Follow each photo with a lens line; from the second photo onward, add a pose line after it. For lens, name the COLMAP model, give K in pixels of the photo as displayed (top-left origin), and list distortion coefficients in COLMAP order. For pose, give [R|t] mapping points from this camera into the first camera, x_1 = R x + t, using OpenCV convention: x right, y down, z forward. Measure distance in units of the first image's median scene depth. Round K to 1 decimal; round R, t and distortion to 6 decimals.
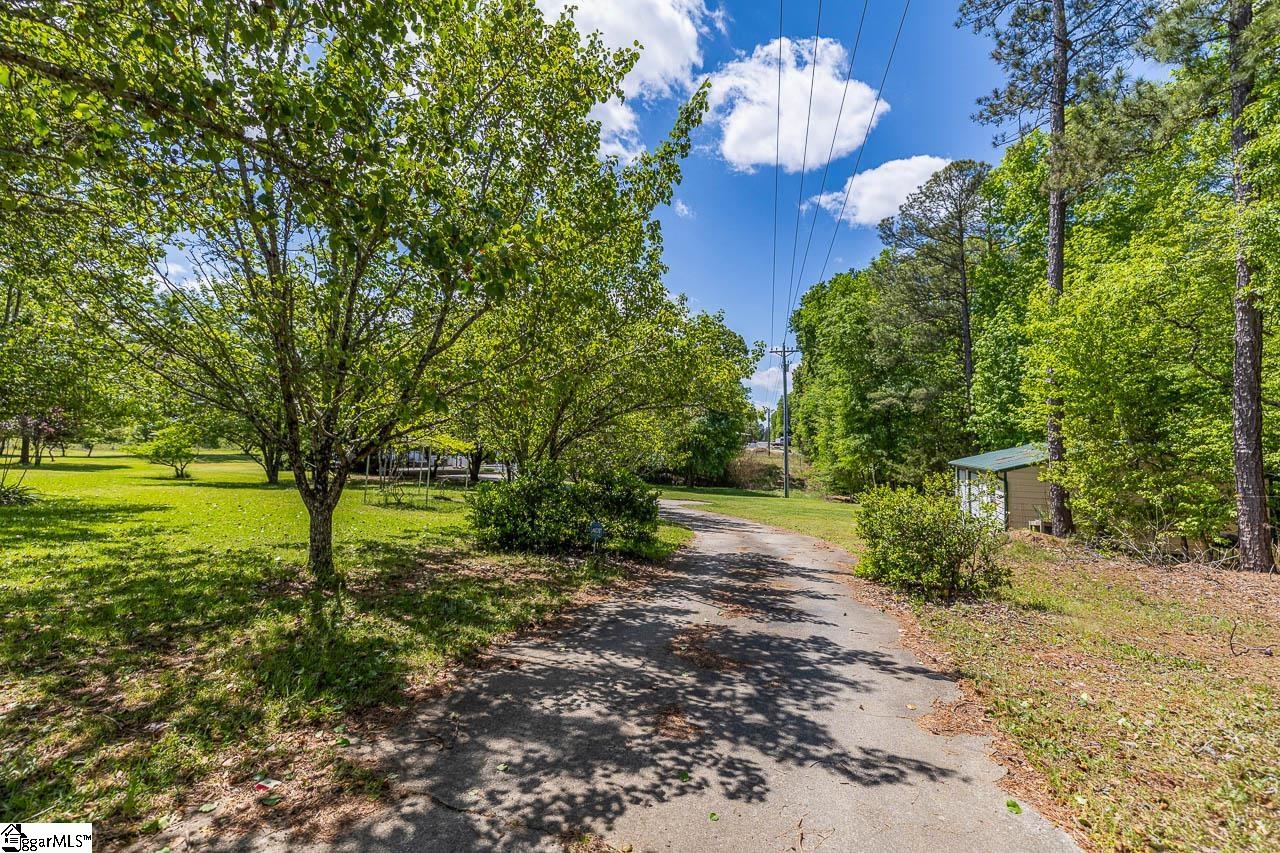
lens RADIAL K [[537.0, 0, 637.5], [0, 537.0, 429.5], [0, 0, 1]] dist [0.003780, 0.000098]
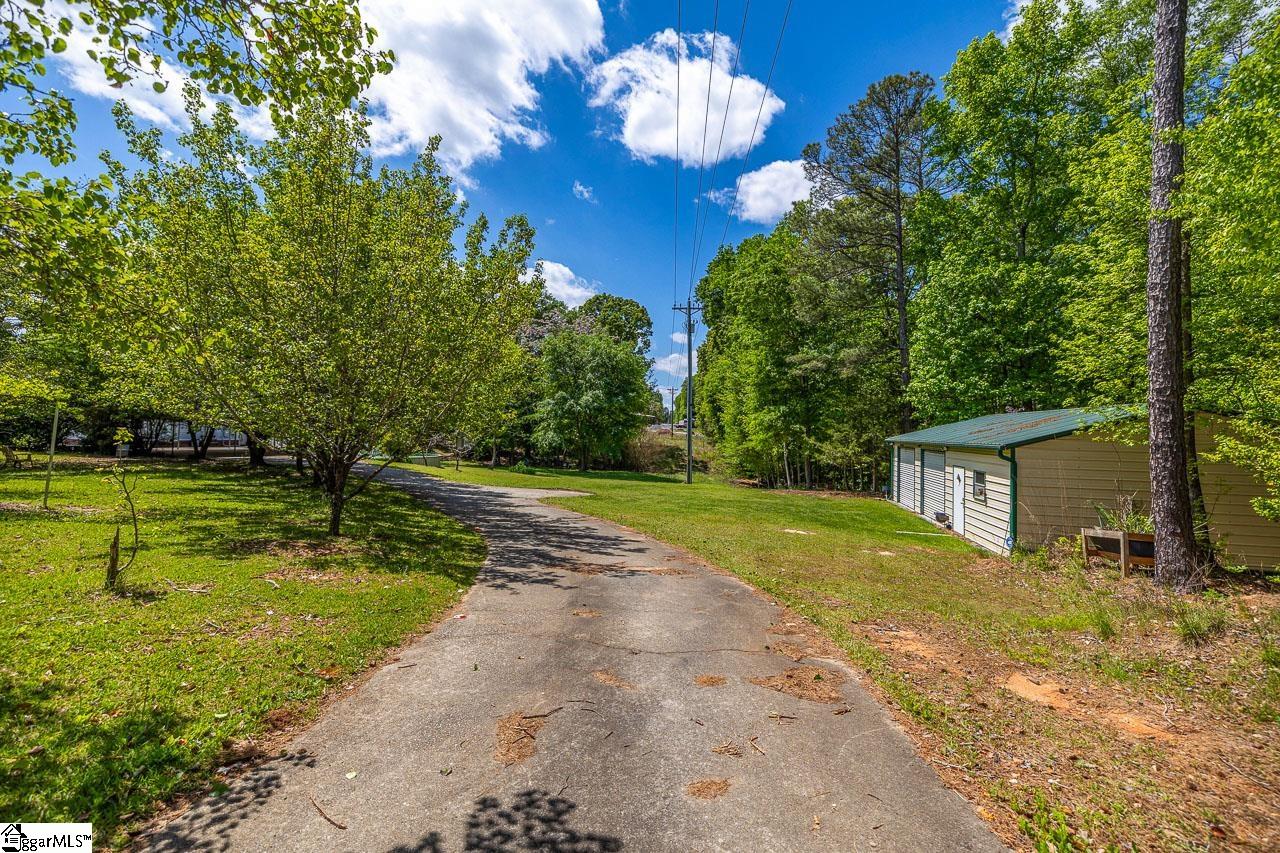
lens RADIAL K [[537.0, 0, 641.1], [0, 537.0, 426.3], [0, 0, 1]] dist [0.003780, 0.000098]
pose [[0.983800, 0.009537, 0.179016, 0.054654], [-0.014139, 0.999601, 0.024450, 0.019135], [-0.178711, -0.026585, 0.983542, 0.196791]]
